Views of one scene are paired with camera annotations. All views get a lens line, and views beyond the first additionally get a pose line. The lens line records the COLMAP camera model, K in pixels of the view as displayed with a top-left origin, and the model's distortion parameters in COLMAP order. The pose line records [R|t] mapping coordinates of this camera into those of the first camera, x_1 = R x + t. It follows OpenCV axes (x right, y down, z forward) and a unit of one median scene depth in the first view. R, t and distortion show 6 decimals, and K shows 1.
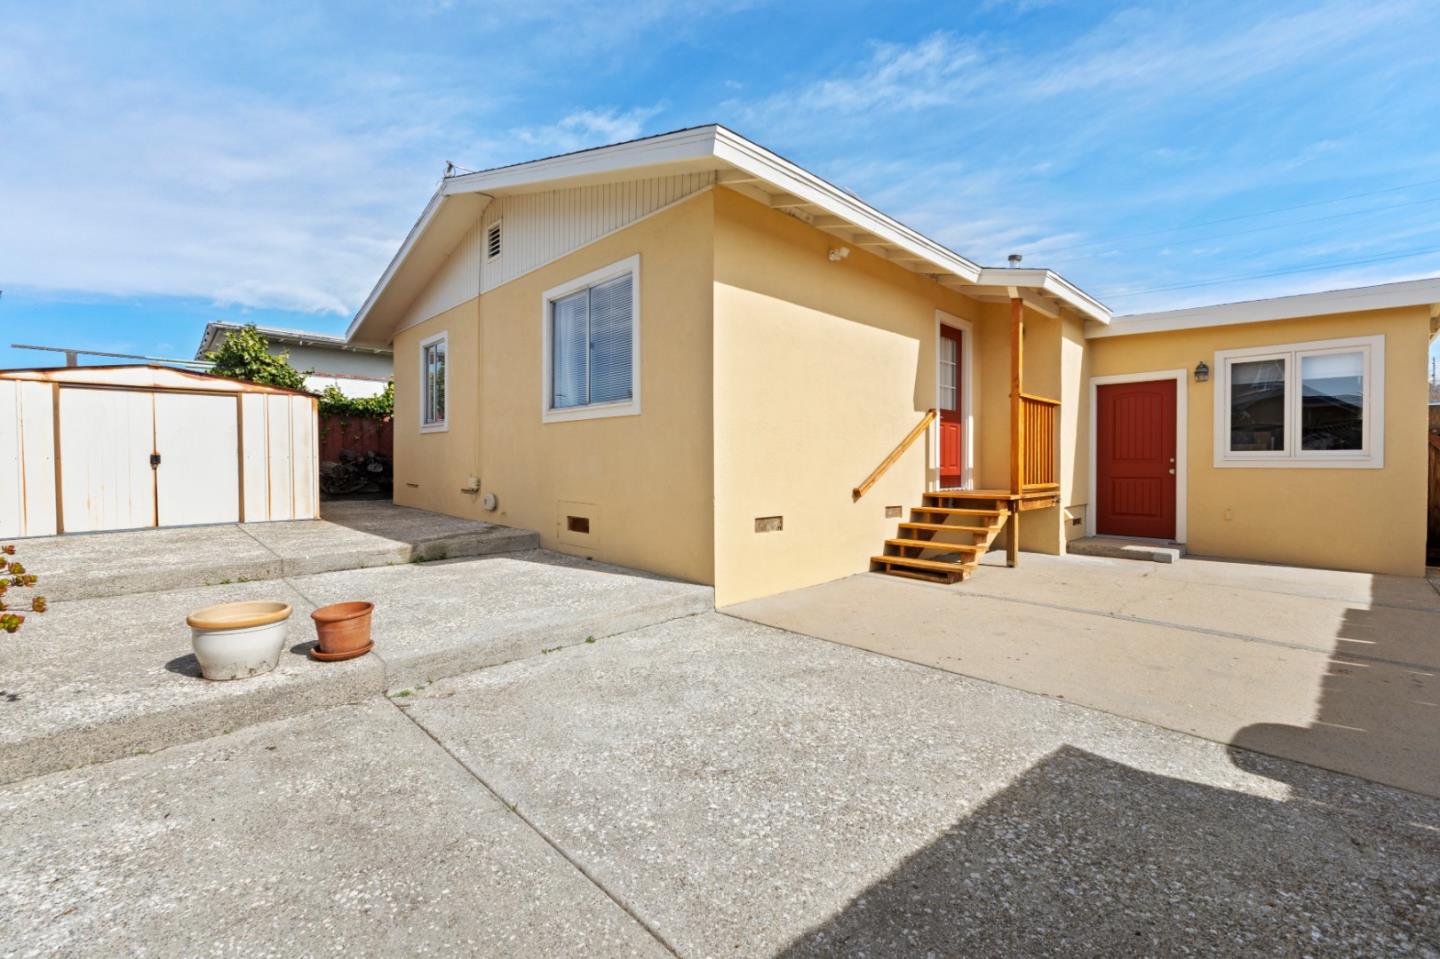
lens RADIAL K [[611.7, 0, 715.4], [0, 611.7, 451.9], [0, 0, 1]] dist [-0.006623, -0.000273]
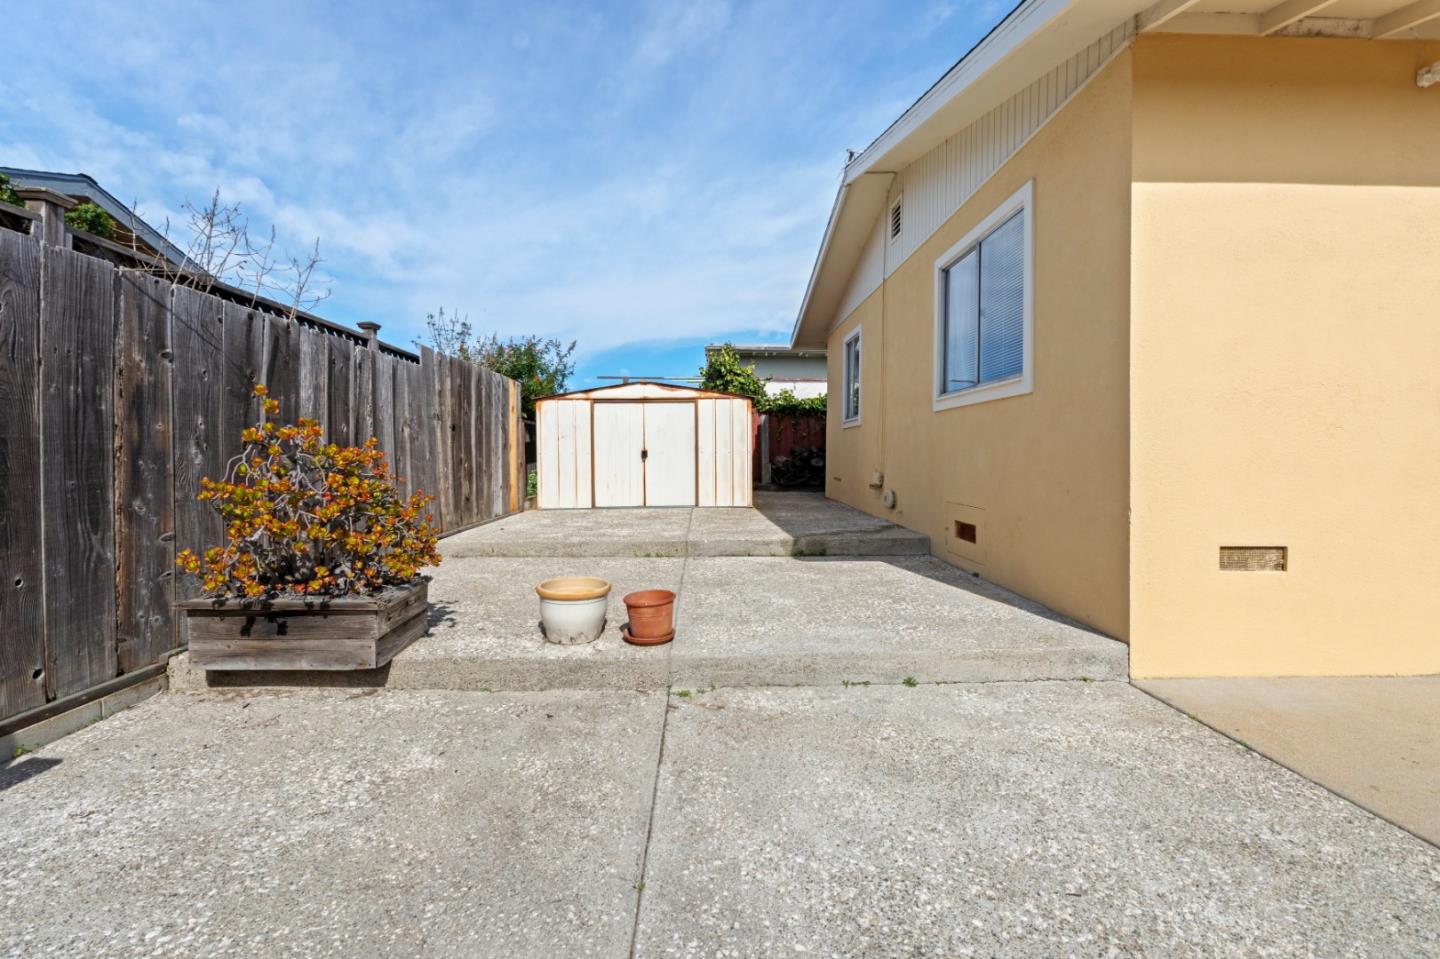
lens RADIAL K [[611.7, 0, 715.4], [0, 611.7, 451.9], [0, 0, 1]] dist [-0.006623, -0.000273]
pose [[0.726218, -0.004614, -0.687449, 0.142625], [0.009387, 0.999951, 0.003205, 0.007261], [0.687401, -0.008780, 0.726225, 0.243559]]
